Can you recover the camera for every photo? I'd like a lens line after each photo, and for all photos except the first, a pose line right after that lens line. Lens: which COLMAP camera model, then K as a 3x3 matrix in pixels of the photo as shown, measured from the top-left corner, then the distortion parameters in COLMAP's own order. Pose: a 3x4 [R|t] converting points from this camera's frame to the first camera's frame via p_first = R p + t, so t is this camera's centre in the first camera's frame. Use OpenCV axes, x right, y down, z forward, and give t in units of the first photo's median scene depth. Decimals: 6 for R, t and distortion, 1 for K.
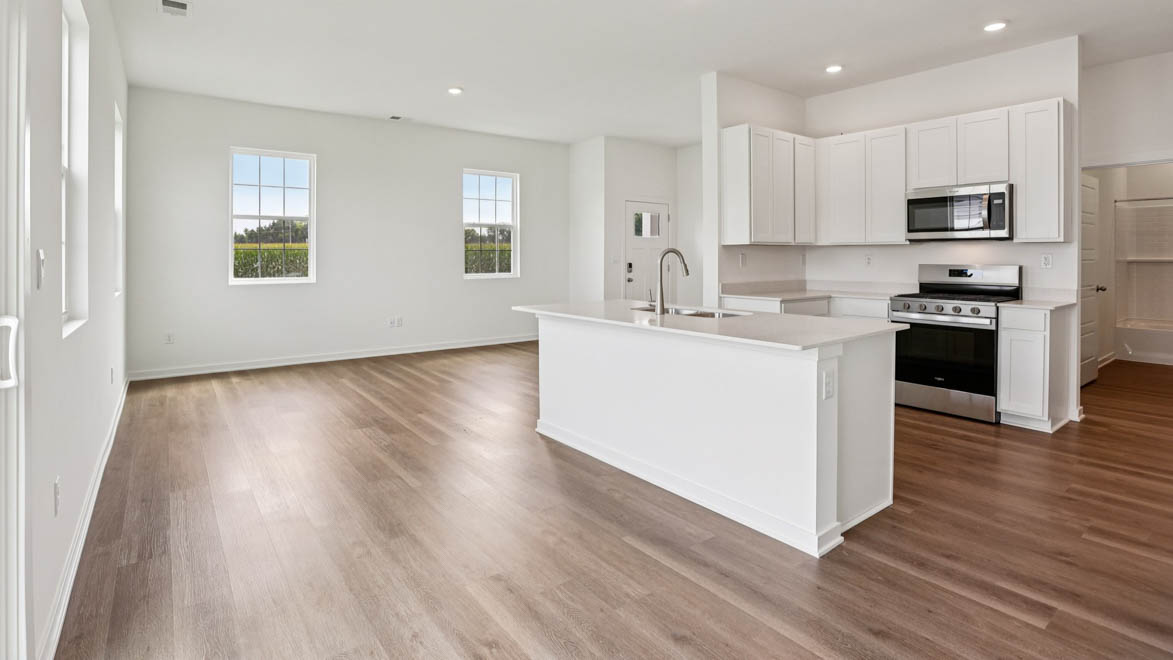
lens RADIAL K [[575.4, 0, 579.3], [0, 575.4, 249.7], [0, 0, 1]] dist [-0.019318, 0.005957]
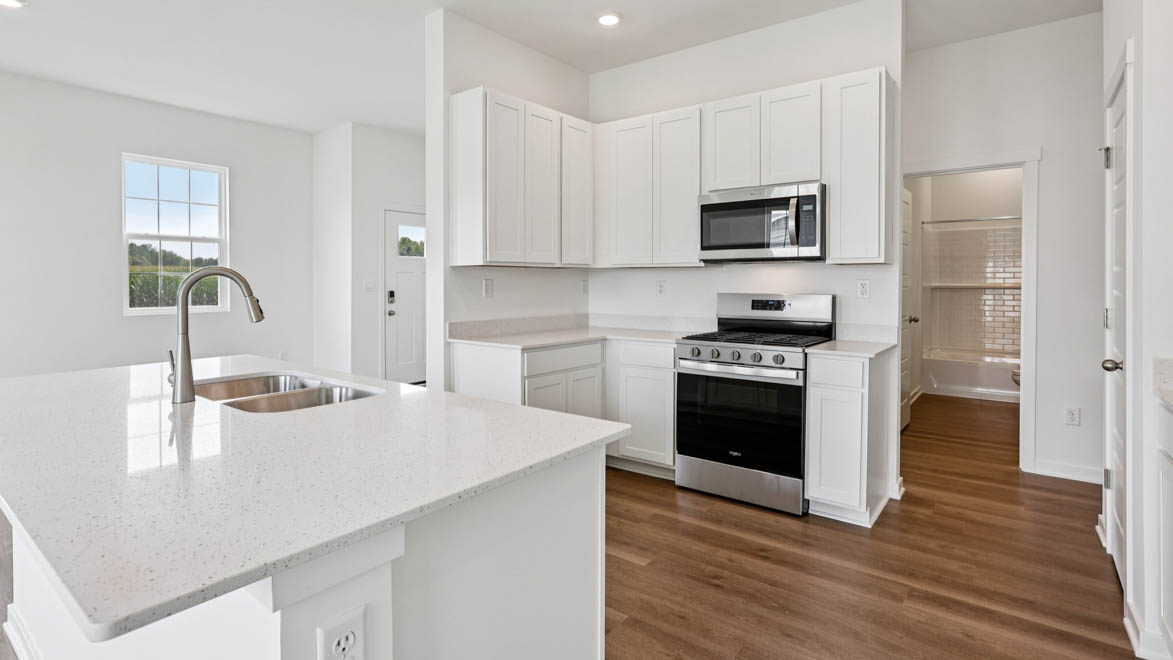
lens RADIAL K [[575.4, 0, 587.7], [0, 575.4, 280.0], [0, 0, 1]] dist [-0.019318, 0.005957]
pose [[0.967876, 0.001002, 0.251425, 0.234632], [-0.003049, 0.999965, 0.007750, 0.002752], [-0.251409, -0.008268, 0.967846, 0.304496]]
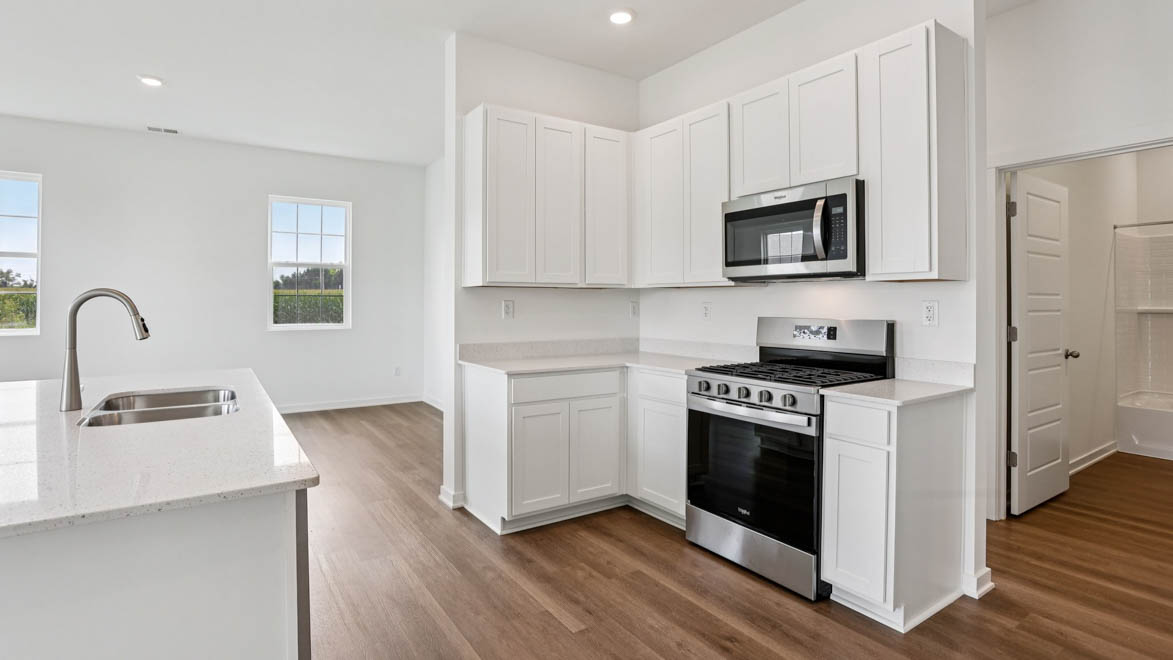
lens RADIAL K [[570.2, 0, 587.7], [0, 570.2, 290.1], [0, 0, 1]] dist [-0.034911, 0.011558]
pose [[0.997711, 0.001248, -0.067611, 0.440406], [-0.002022, 0.999933, -0.011385, 0.002987], [0.067592, 0.011496, 0.997647, 0.346809]]
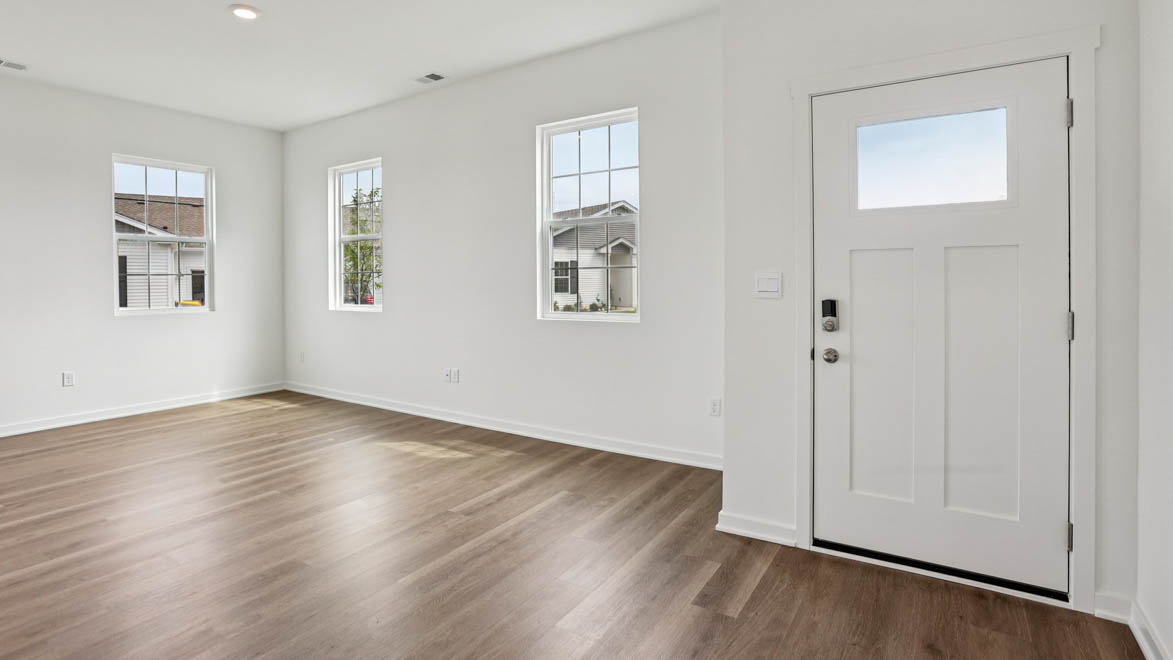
lens RADIAL K [[570.2, 0, 574.6], [0, 570.2, 280.5], [0, 0, 1]] dist [-0.034911, 0.011558]
pose [[0.329523, -0.001854, -0.944146, 0.505548], [0.017538, 0.999838, 0.004158, 0.015682], [0.943985, -0.017928, 0.329502, 1.233178]]
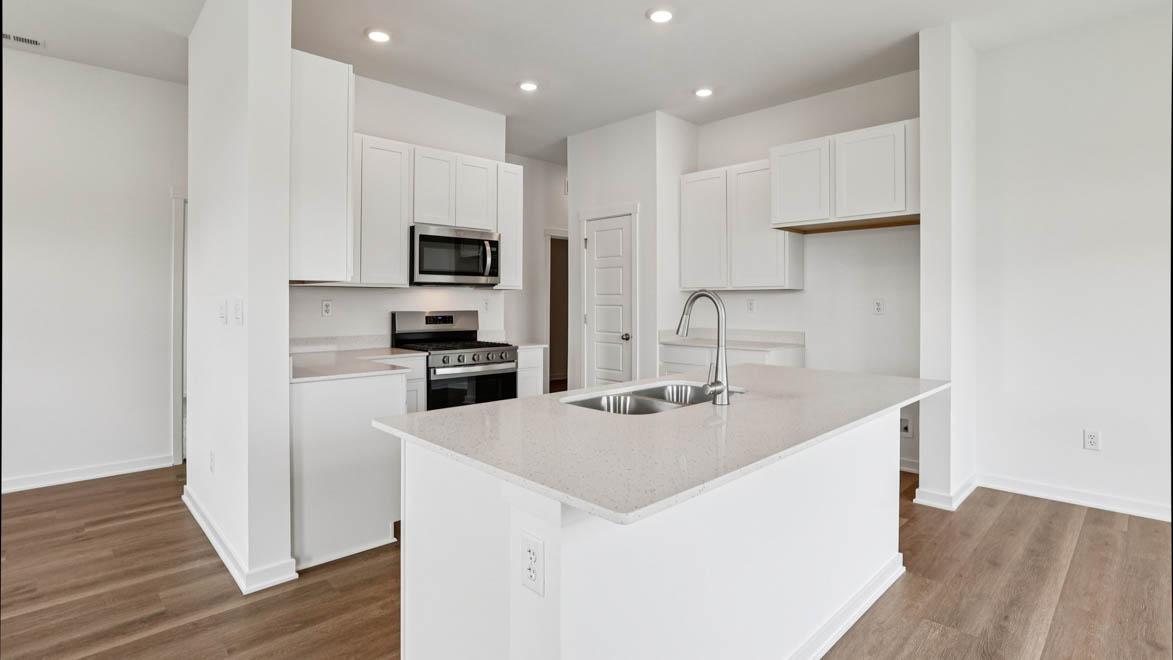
lens RADIAL K [[570.2, 0, 597.5], [0, 570.2, 303.7], [0, 0, 1]] dist [-0.034911, 0.011558]
pose [[-0.143540, -0.003659, 0.989638, -0.262303], [-0.010858, 0.999939, 0.002122, 0.008489], [-0.989585, -0.010441, -0.143571, 0.796731]]
